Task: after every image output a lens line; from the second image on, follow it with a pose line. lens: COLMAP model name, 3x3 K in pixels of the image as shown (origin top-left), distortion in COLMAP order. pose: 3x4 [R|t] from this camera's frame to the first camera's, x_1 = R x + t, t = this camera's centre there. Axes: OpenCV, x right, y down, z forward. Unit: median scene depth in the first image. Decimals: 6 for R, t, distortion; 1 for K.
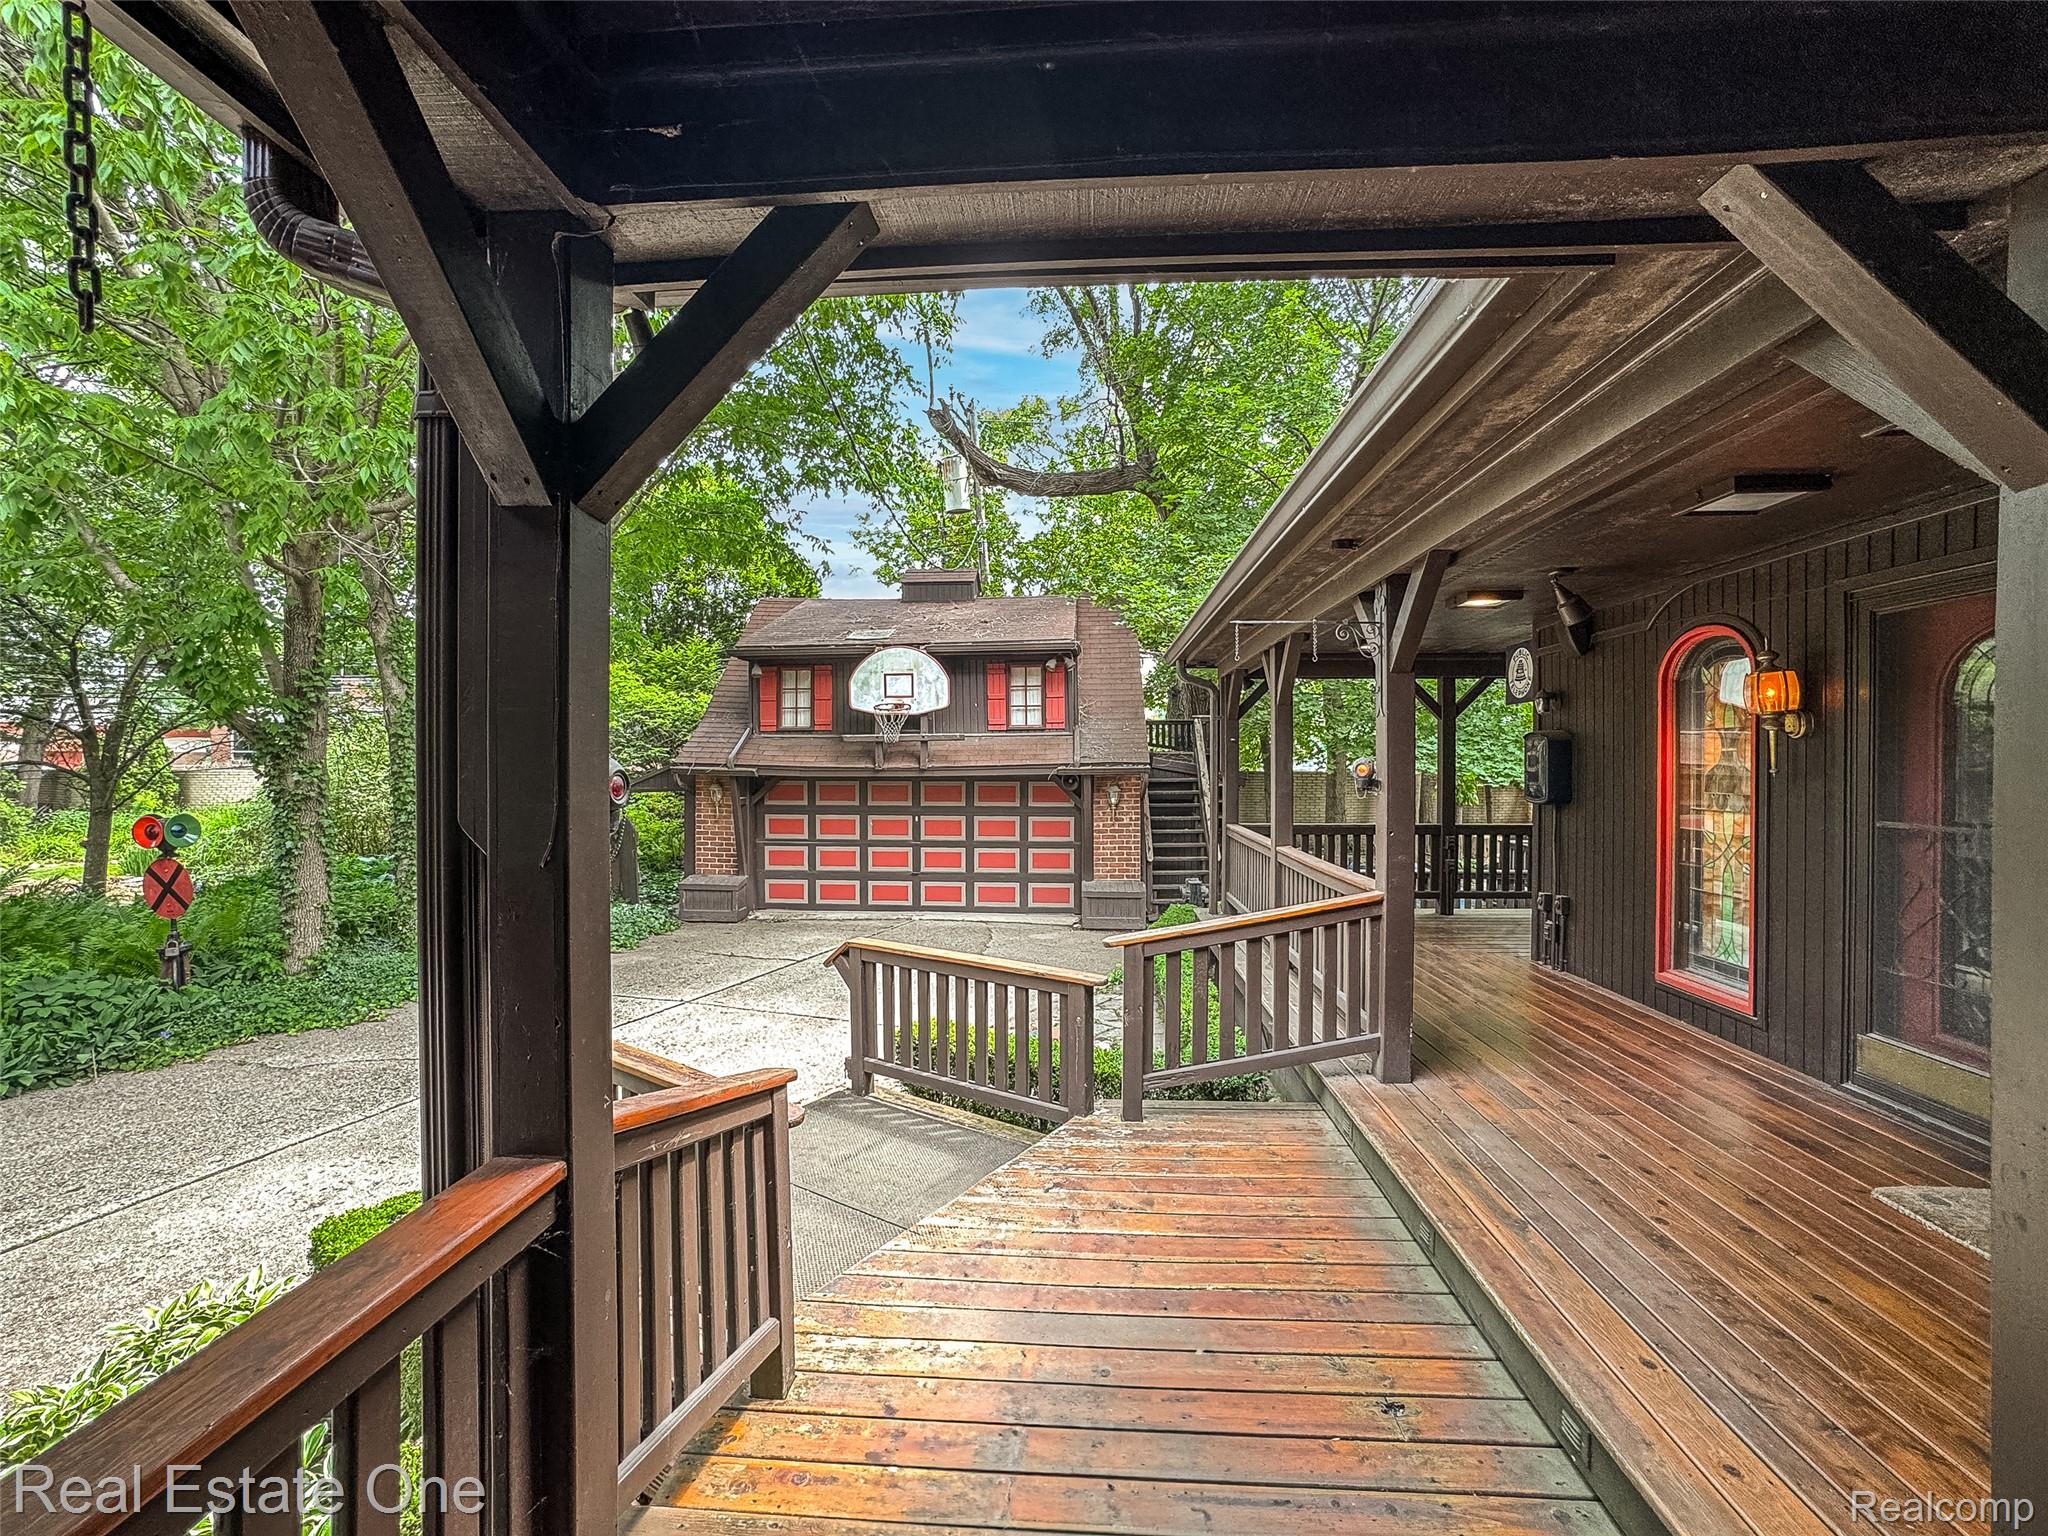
lens RADIAL K [[880.9, 0, 1017.4], [0, 880.9, 771.9], [0, 0, 1]] dist [-0.084320, 0.043507]
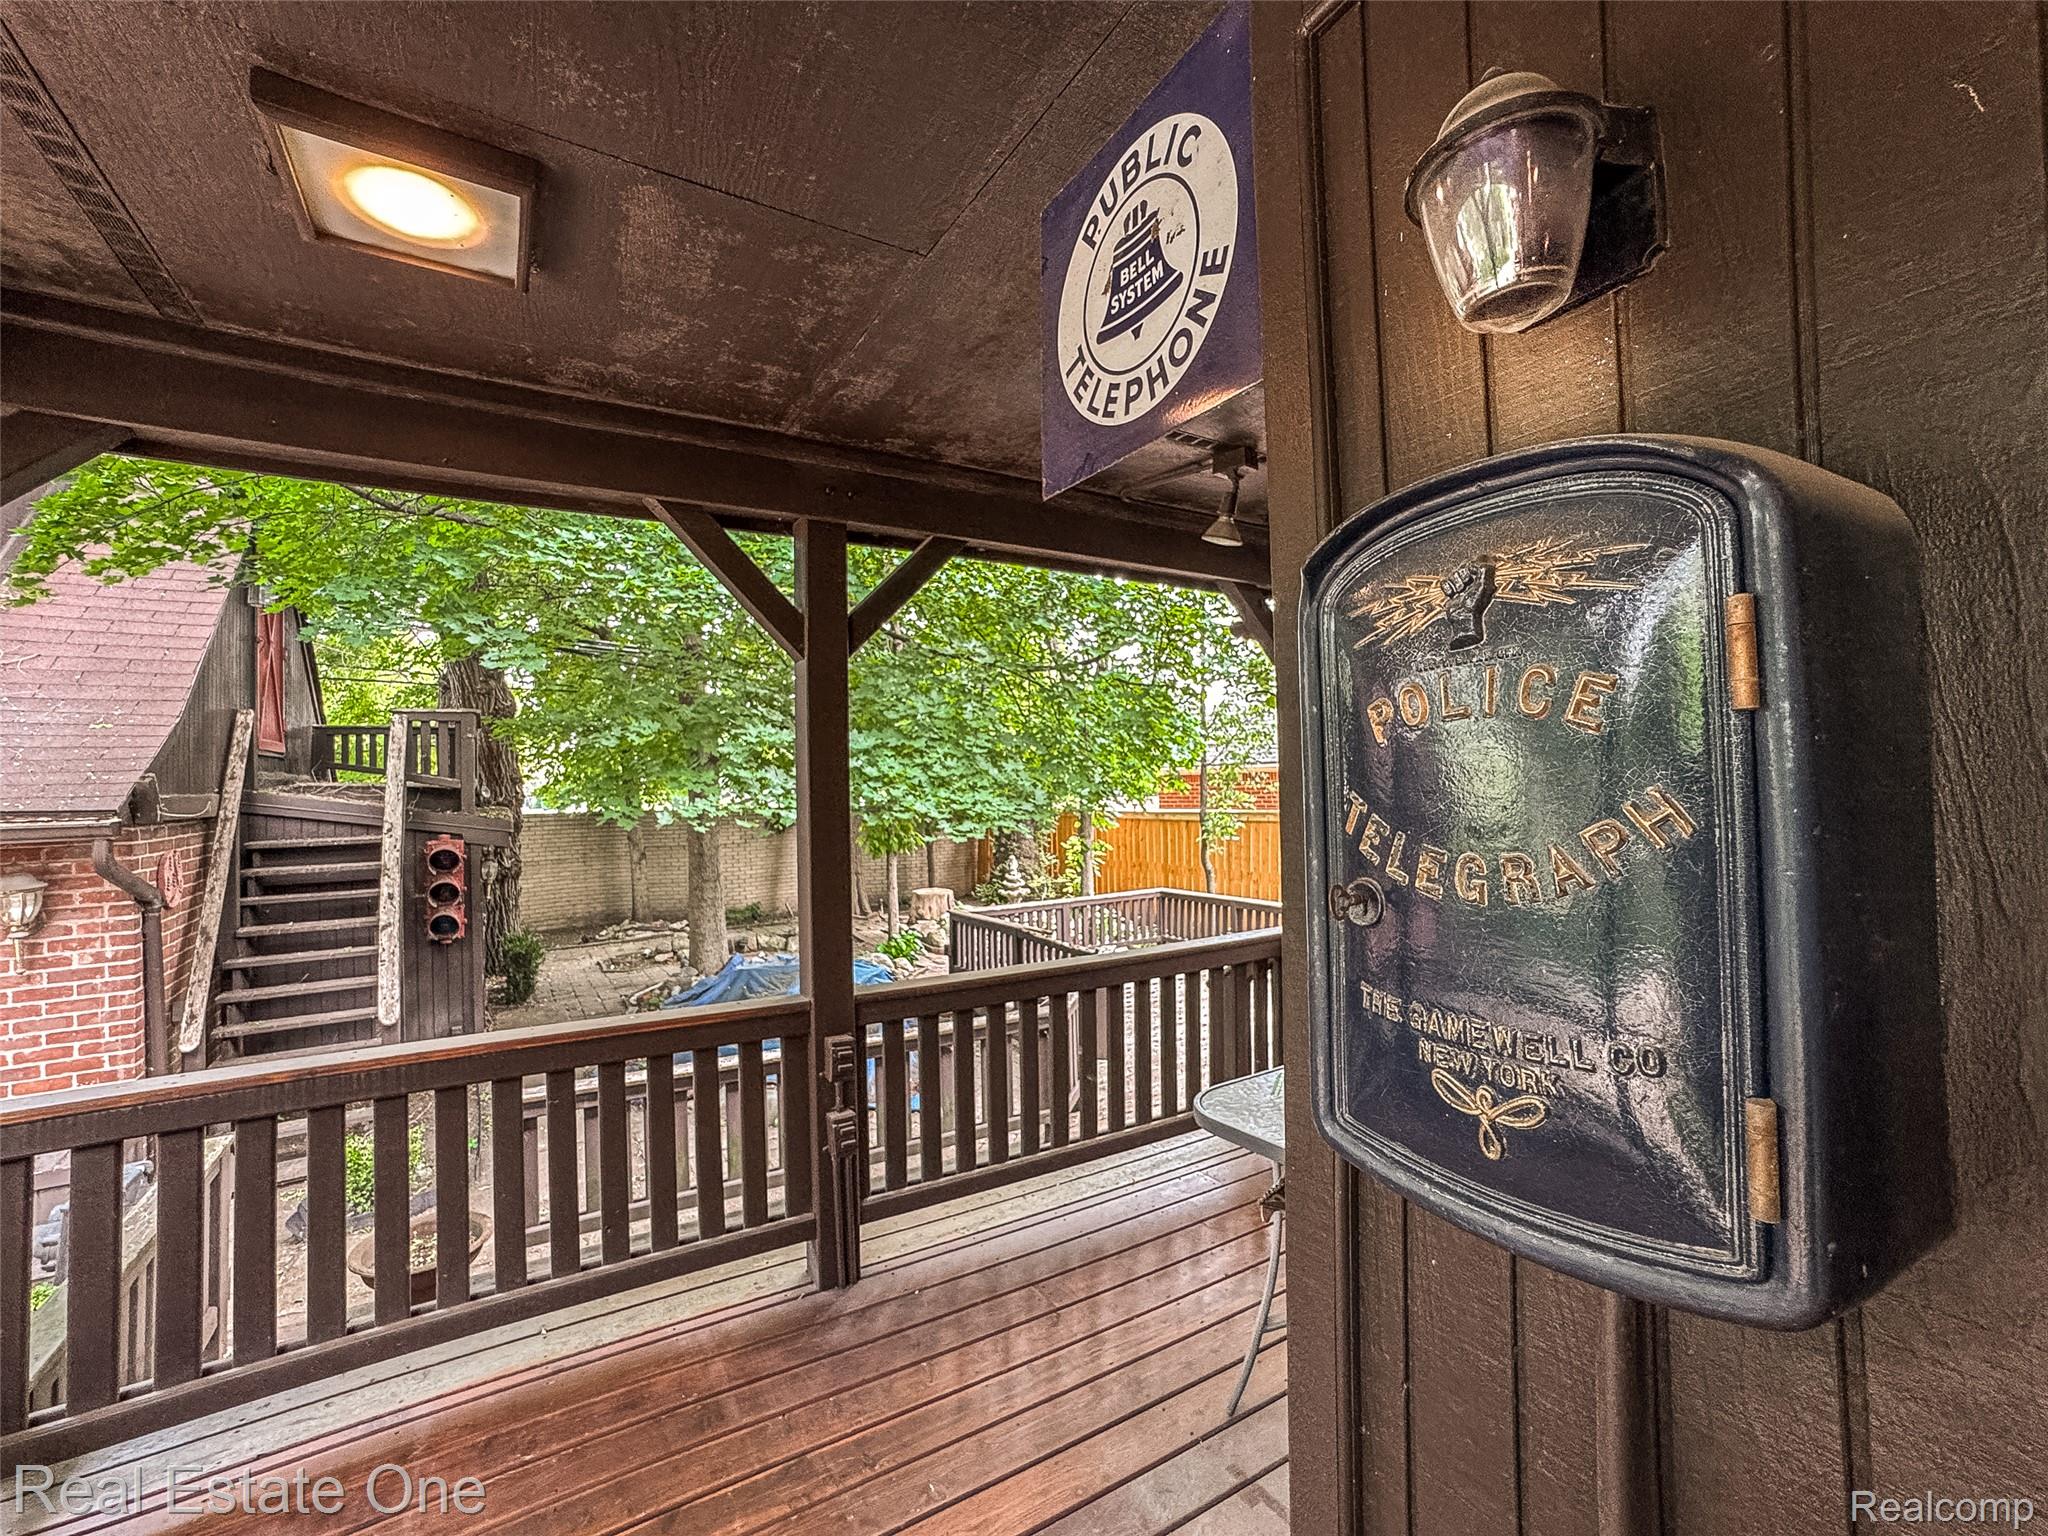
lens RADIAL K [[864.1, 0, 1027.0], [0, 864.1, 771.9], [0, 0, 1]] dist [-0.052820, 0.028048]
pose [[0.822668, -0.004959, 0.568500, 0.682289], [0.025552, 0.999274, -0.028260, -0.017469], [-0.567947, 0.037775, 0.822197, 1.260282]]
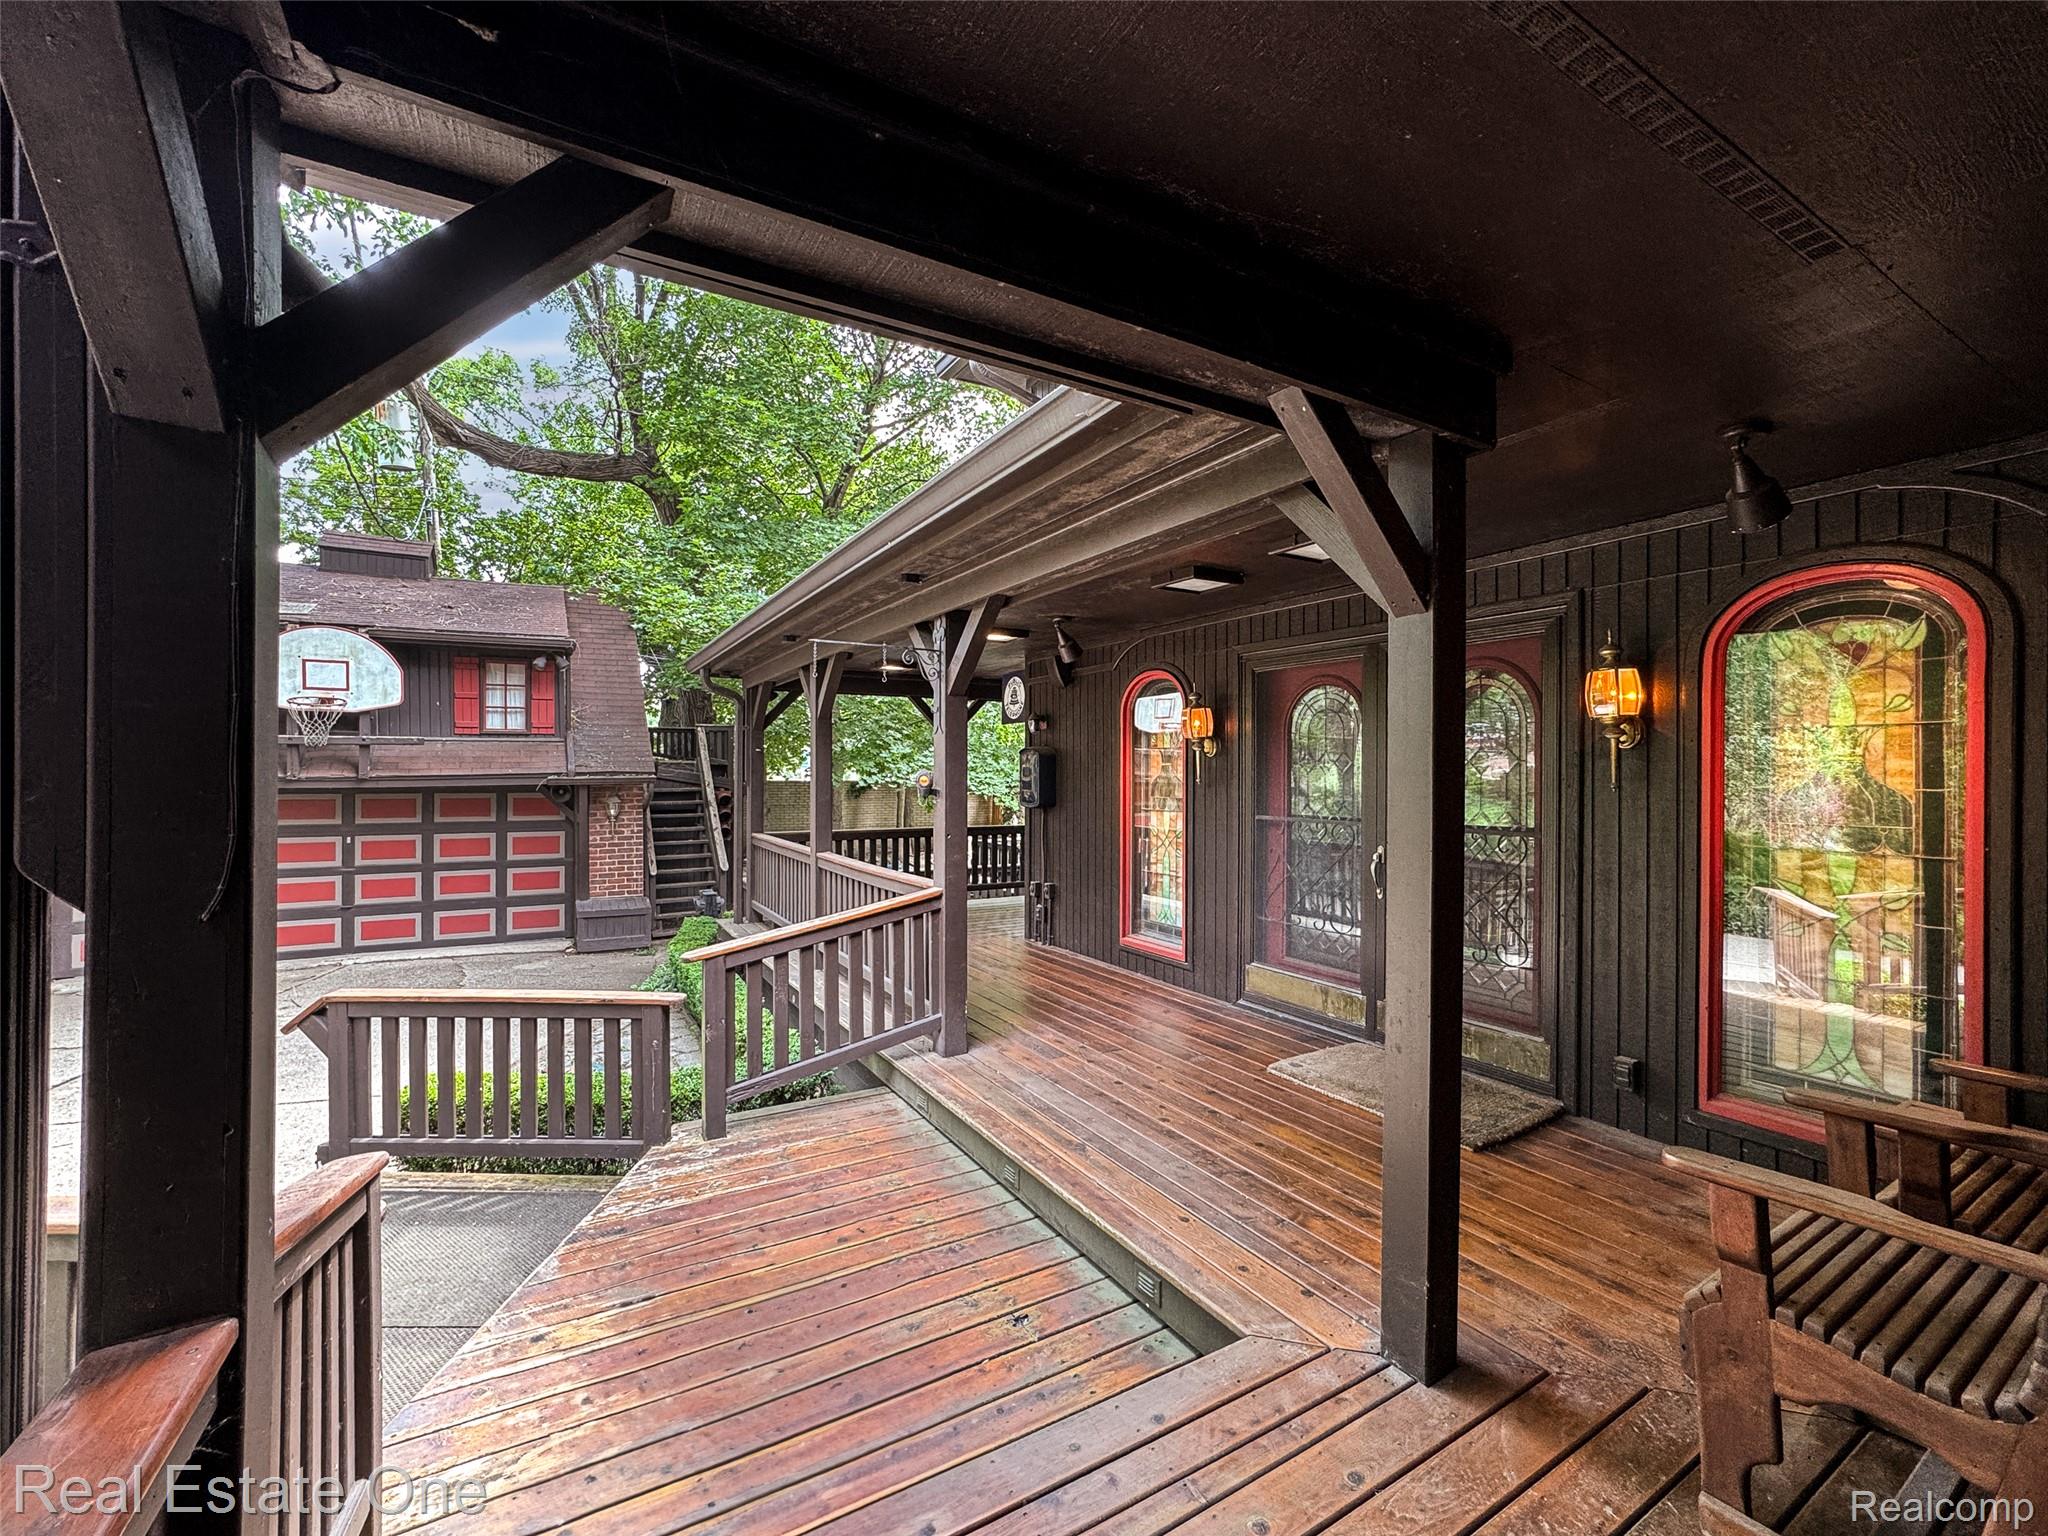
lens RADIAL K [[864.1, 0, 1027.0], [0, 864.1, 771.9], [0, 0, 1]] dist [-0.052820, 0.028048]
pose [[0.828209, 0.003312, 0.560409, -0.093370], [0.002362, 0.999953, -0.009402, -0.002076], [-0.560414, 0.009110, 0.828163, 0.001267]]
